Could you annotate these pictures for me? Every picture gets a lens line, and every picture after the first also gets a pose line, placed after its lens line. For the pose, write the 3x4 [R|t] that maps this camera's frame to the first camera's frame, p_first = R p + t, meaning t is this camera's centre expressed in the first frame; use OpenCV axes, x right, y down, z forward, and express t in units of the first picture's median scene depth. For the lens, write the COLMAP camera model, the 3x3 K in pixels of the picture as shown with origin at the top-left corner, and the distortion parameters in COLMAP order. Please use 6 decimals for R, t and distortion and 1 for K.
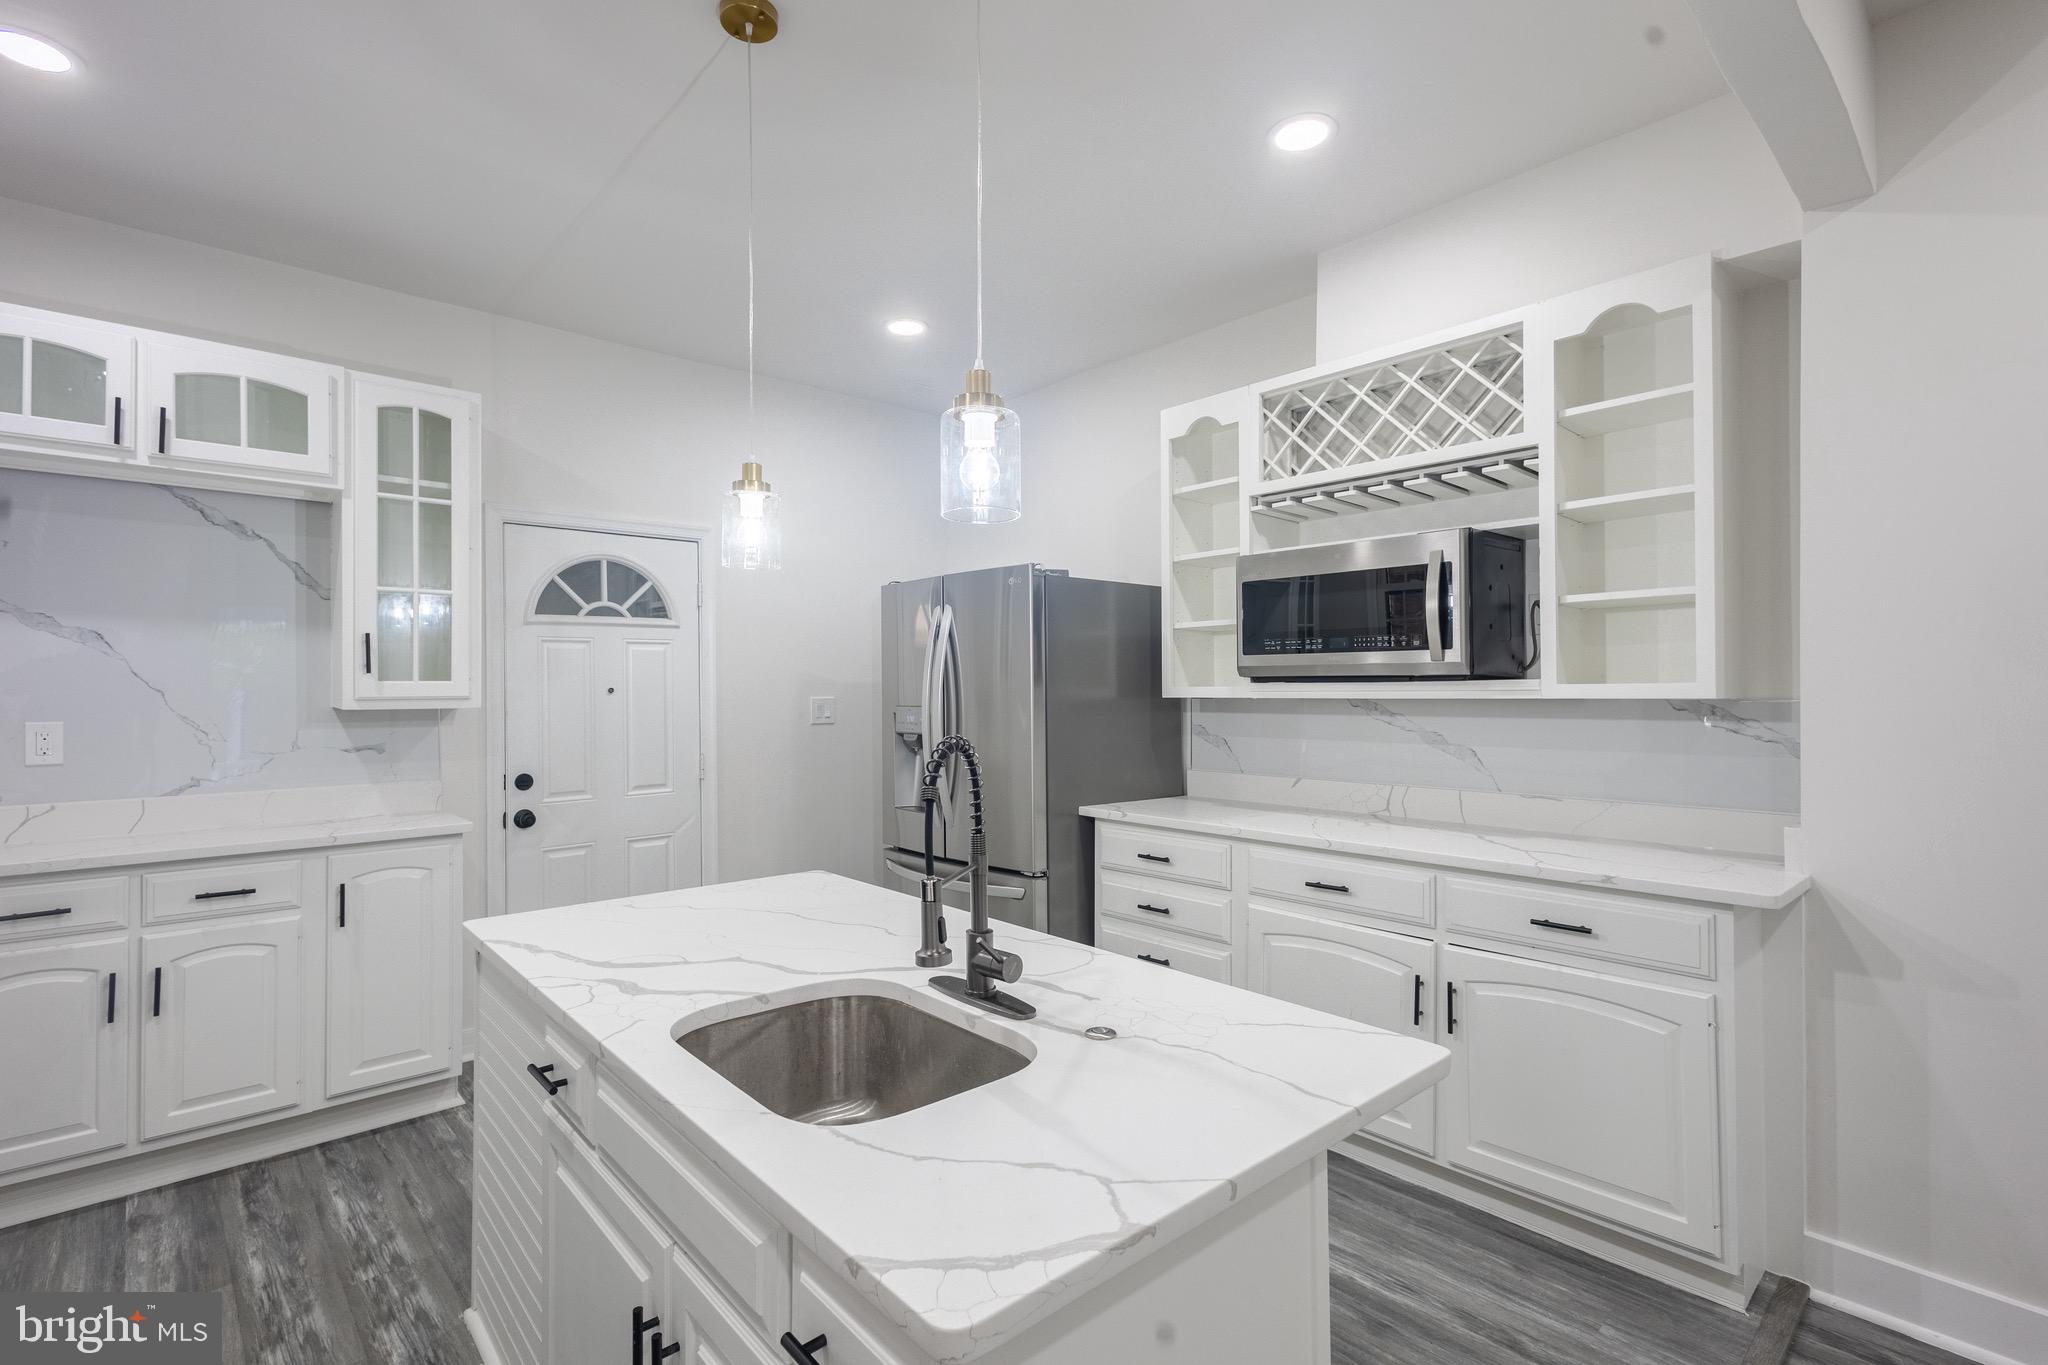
lens RADIAL K [[937.8, 0, 1024.0], [0, 937.8, 682.5], [0, 0, 1]] dist [0.011265, -0.000960]
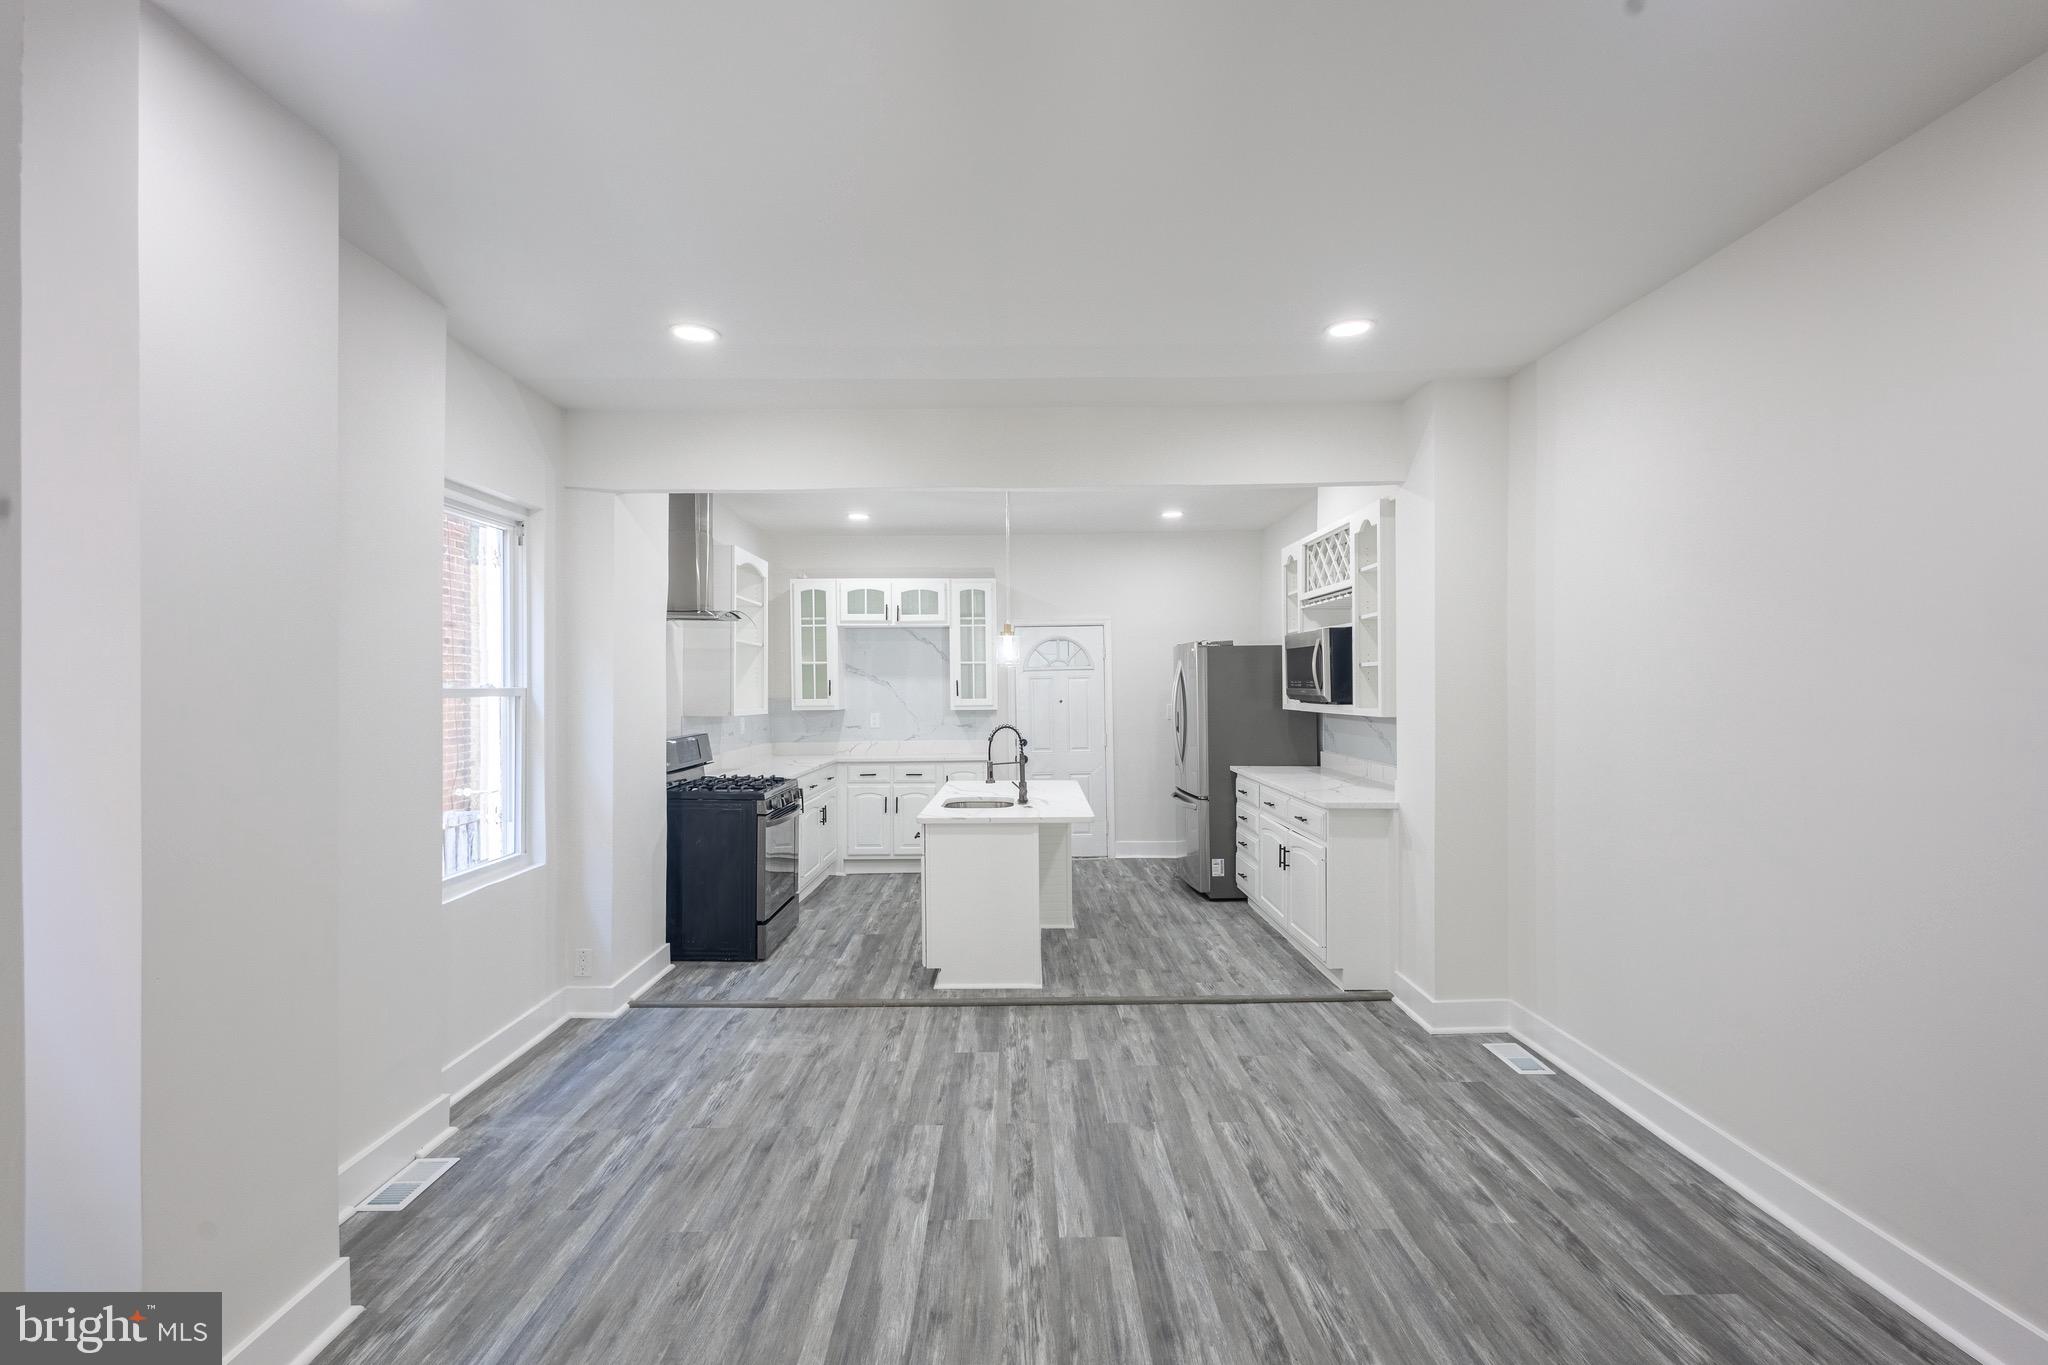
lens RADIAL K [[937.8, 0, 1024.0], [0, 937.8, 682.5], [0, 0, 1]] dist [0.011265, -0.000960]
pose [[0.747232, -0.004307, -0.664550, 1.252073], [0.010575, 0.999929, 0.005410, -0.064877], [0.664480, -0.011070, 0.747224, -0.867956]]
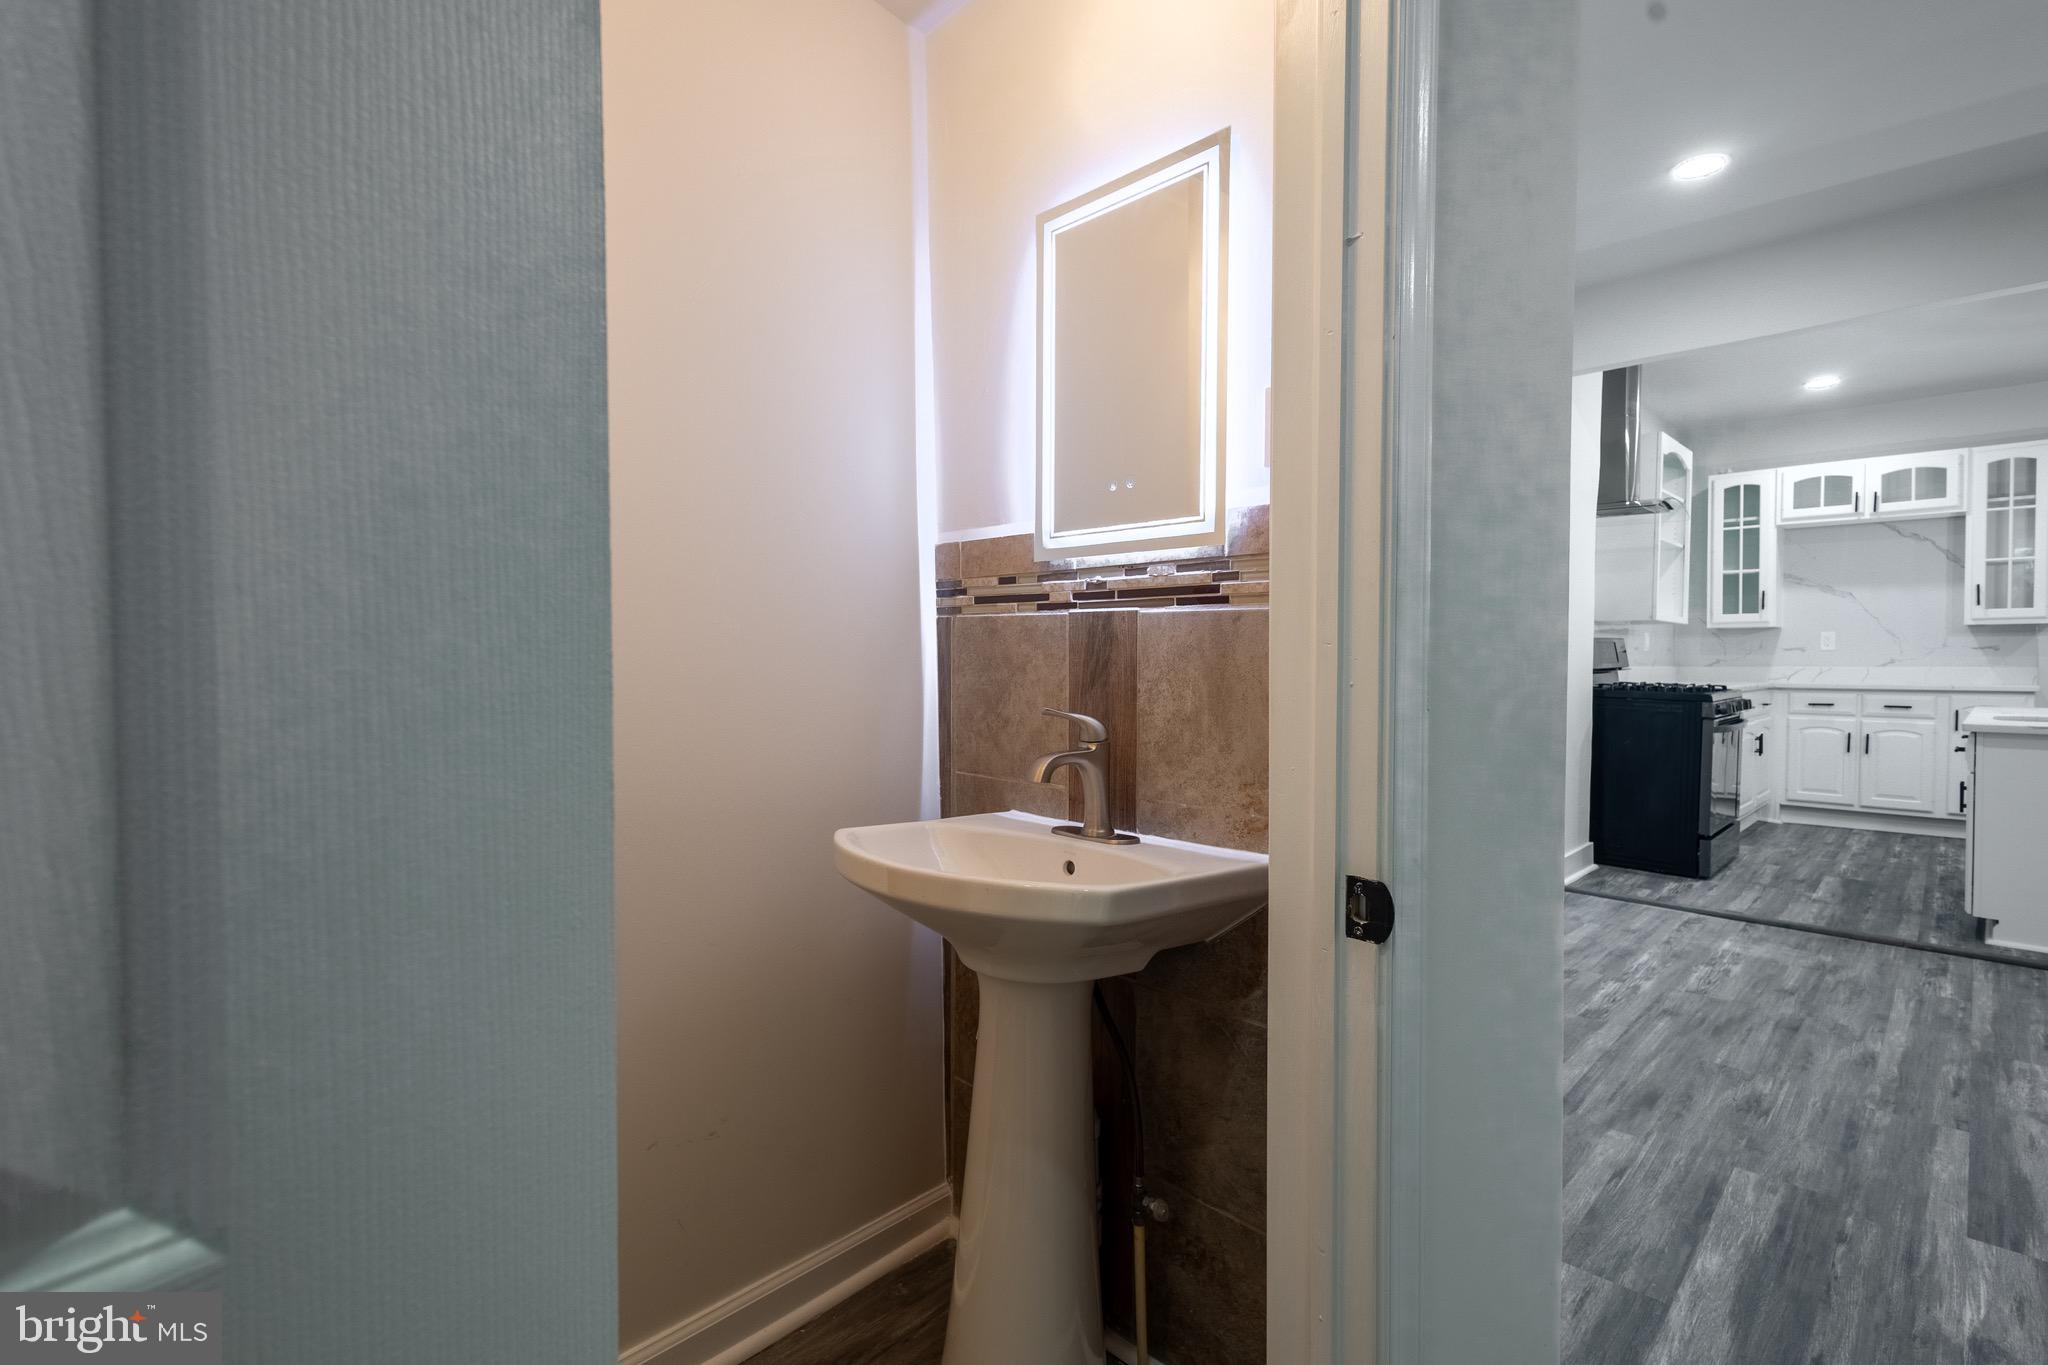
lens RADIAL K [[958.1, 0, 1024.0], [0, 958.1, 682.5], [0, 0, 1]] dist [0.014427, -0.006710]
pose [[0.052461, 0.030767, -0.998149, 1.276966], [0.008523, 0.999475, 0.031256, 0.075588], [0.998587, -0.010147, 0.052171, -1.138344]]
